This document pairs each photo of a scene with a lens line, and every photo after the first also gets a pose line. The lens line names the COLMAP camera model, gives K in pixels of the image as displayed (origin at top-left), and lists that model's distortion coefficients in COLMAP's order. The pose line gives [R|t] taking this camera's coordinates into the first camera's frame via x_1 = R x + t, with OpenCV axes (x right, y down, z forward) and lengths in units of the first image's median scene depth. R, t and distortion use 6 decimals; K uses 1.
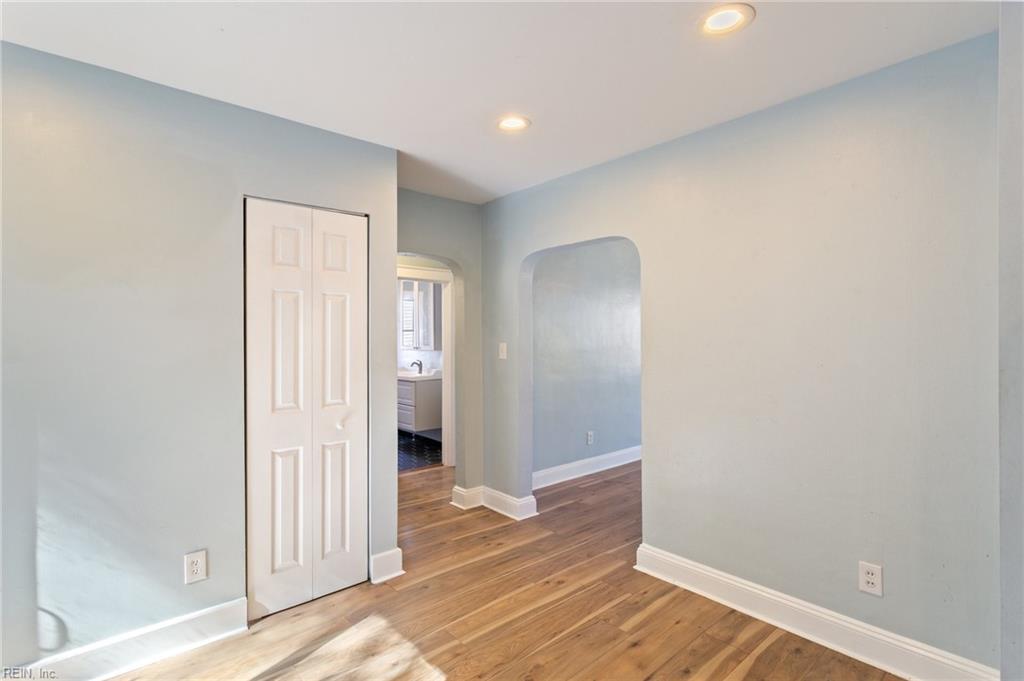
lens RADIAL K [[493.7, 0, 510.8], [0, 493.7, 347.1], [0, 0, 1]] dist [0.000233, -0.000096]
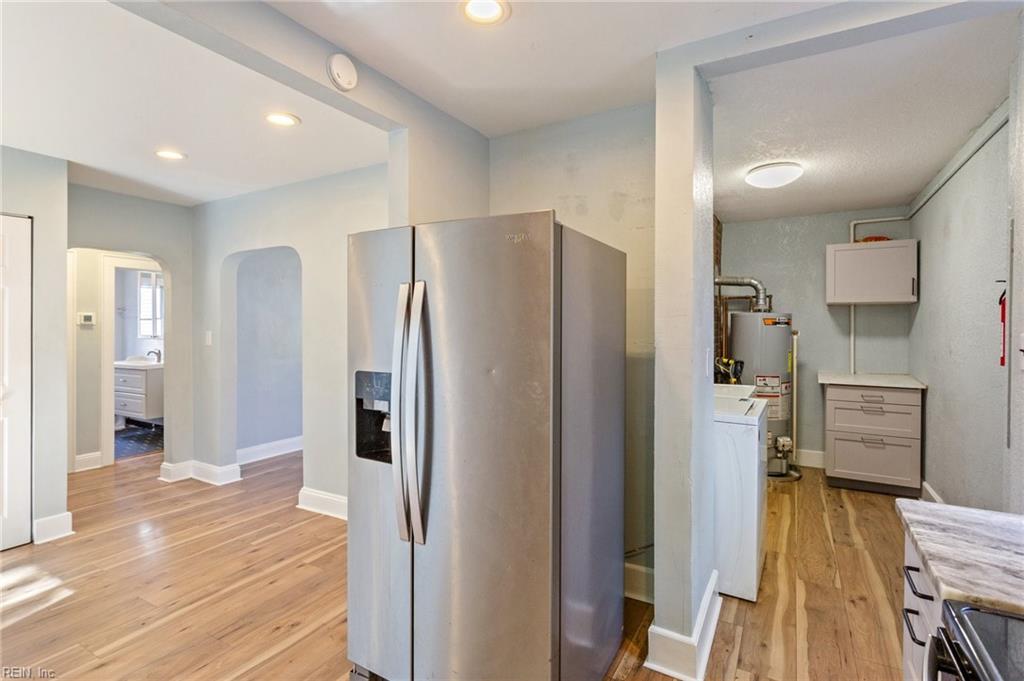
lens RADIAL K [[493.7, 0, 500.3], [0, 493.7, 334.6], [0, 0, 1]] dist [0.000233, -0.000096]
pose [[0.946646, -0.002172, 0.322268, 0.284644], [0.003467, 0.999988, -0.003445, 0.005719], [-0.322256, 0.004379, 0.946642, -0.323673]]
